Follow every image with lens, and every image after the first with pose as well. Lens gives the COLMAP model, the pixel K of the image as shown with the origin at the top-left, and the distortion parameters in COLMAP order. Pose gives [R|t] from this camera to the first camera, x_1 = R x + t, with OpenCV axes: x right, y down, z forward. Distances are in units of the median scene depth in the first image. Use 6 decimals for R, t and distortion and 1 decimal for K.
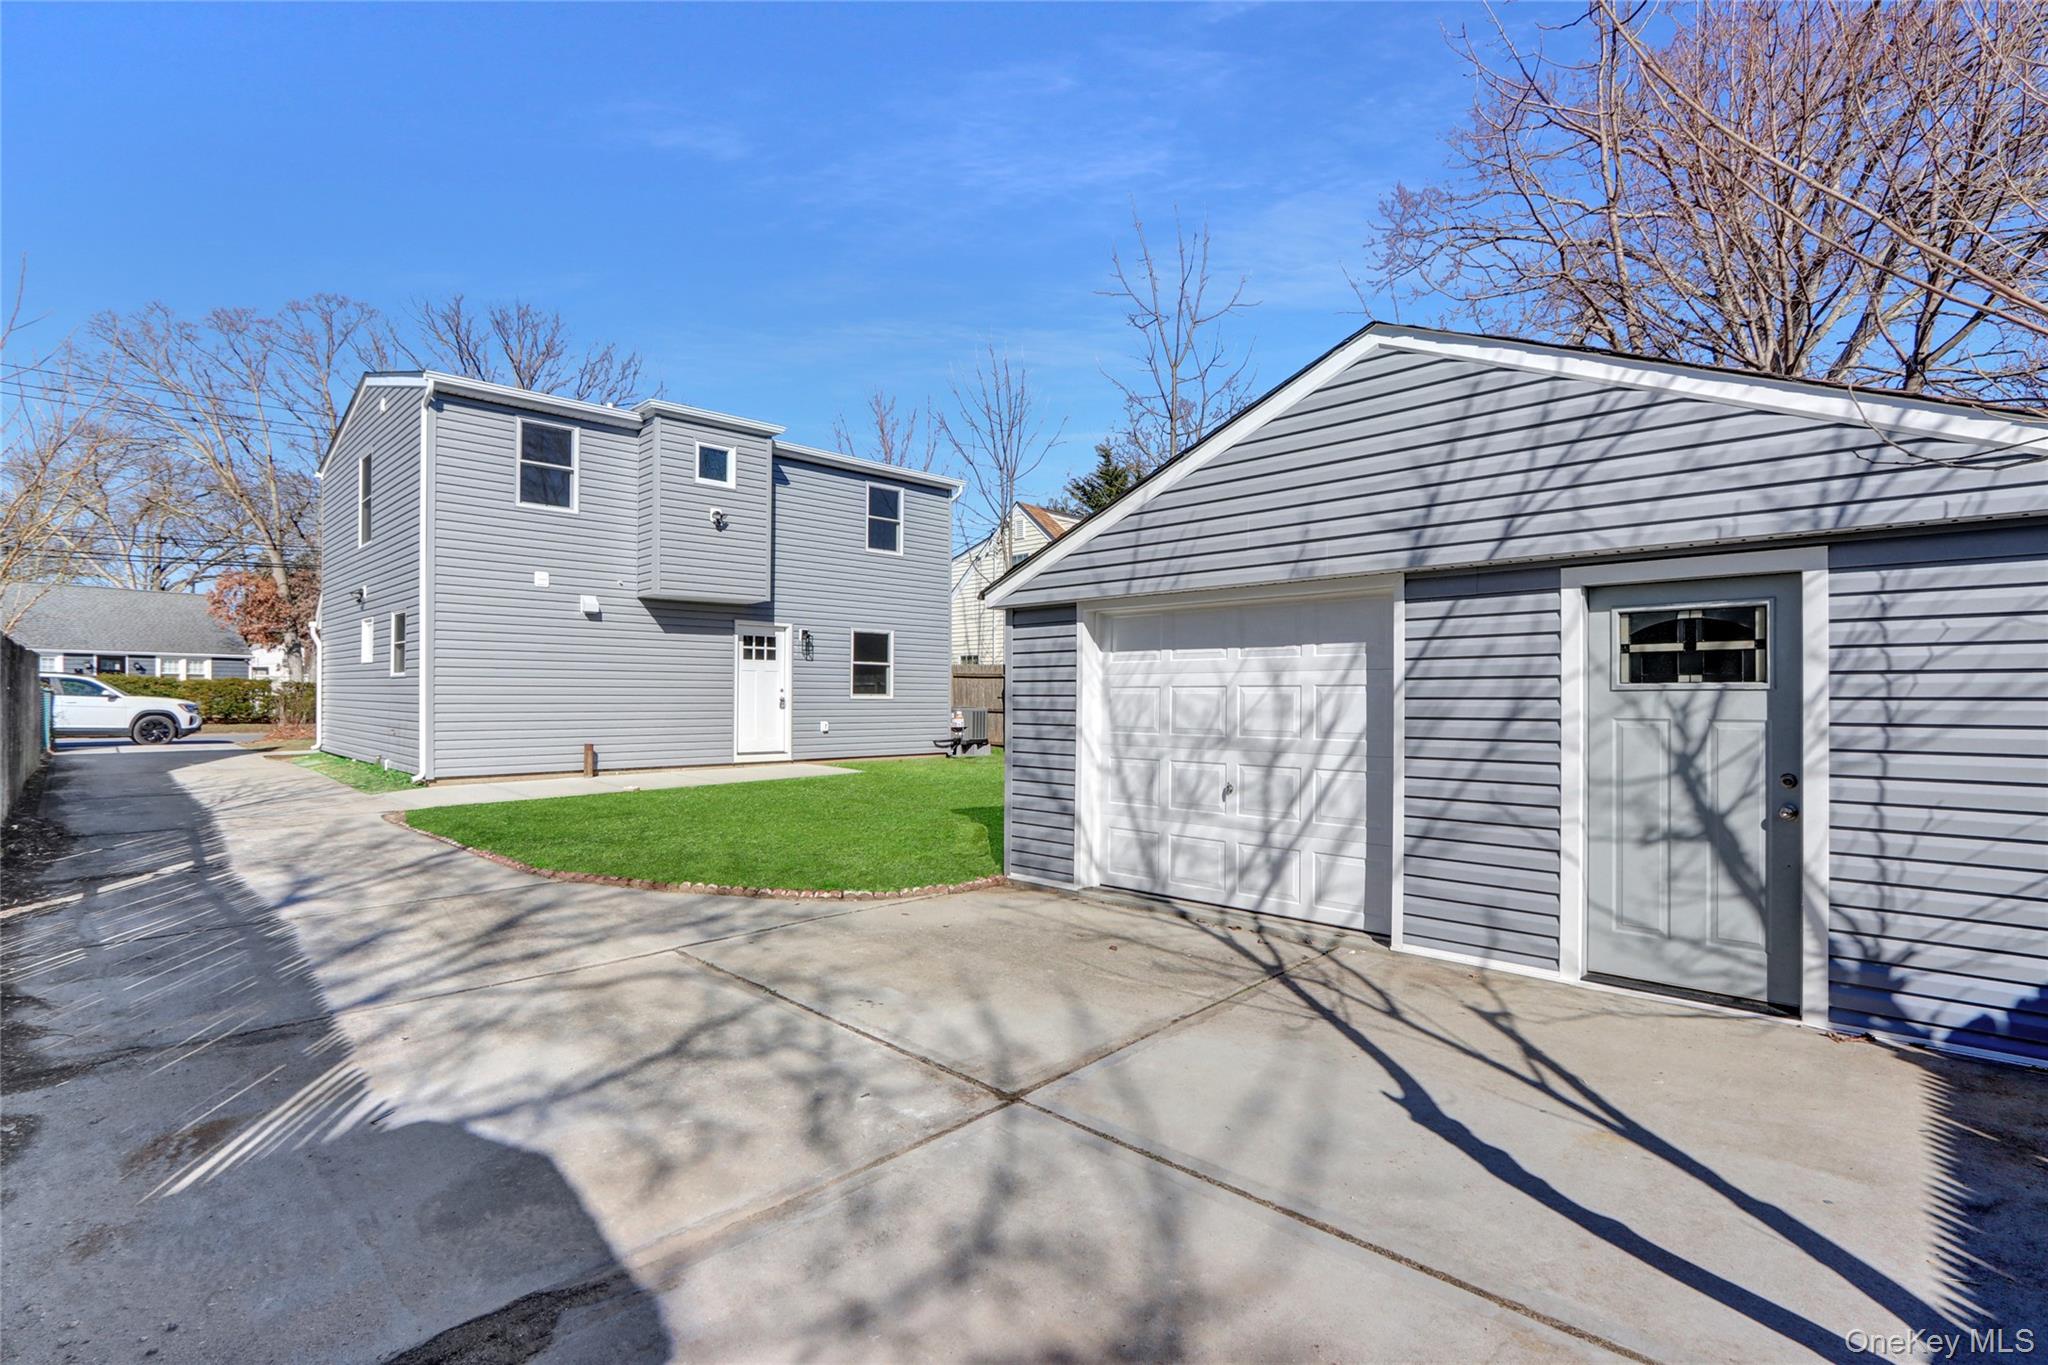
lens RADIAL K [[947.2, 0, 1014.8], [0, 947.2, 692.7], [0, 0, 1]] dist [-0.004713, 0.000852]
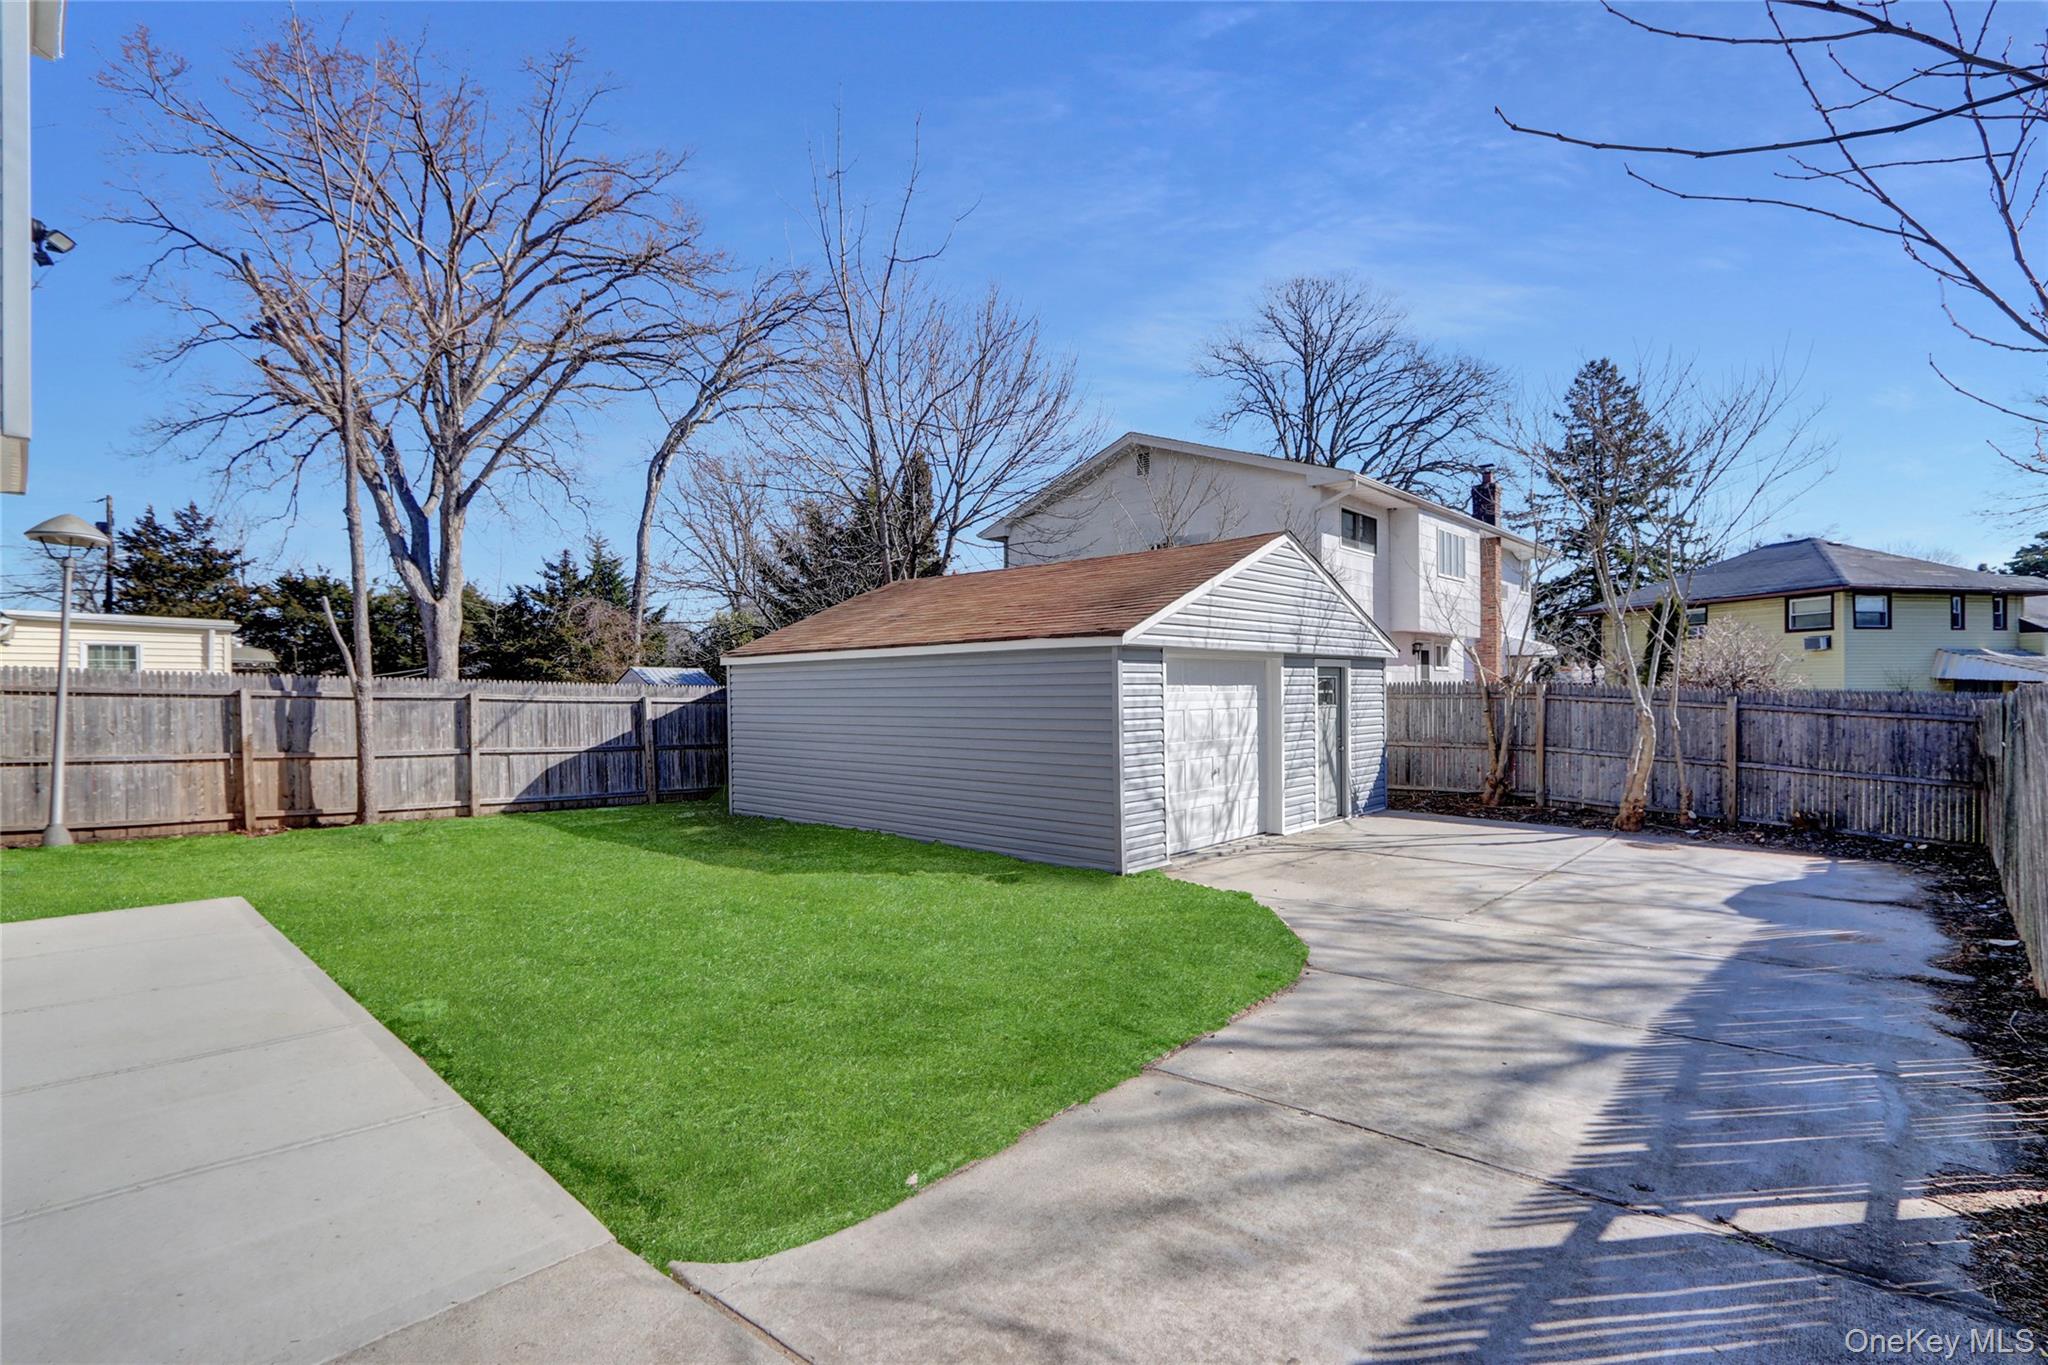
lens RADIAL K [[947.2, 0, 1014.3], [0, 947.2, 686.5], [0, 0, 1]] dist [-0.004713, 0.000852]
pose [[-0.033318, 0.005117, 0.999432, -1.462947], [0.005924, 0.999970, -0.004922, -0.041232], [-0.999427, 0.005757, -0.033347, 1.472274]]
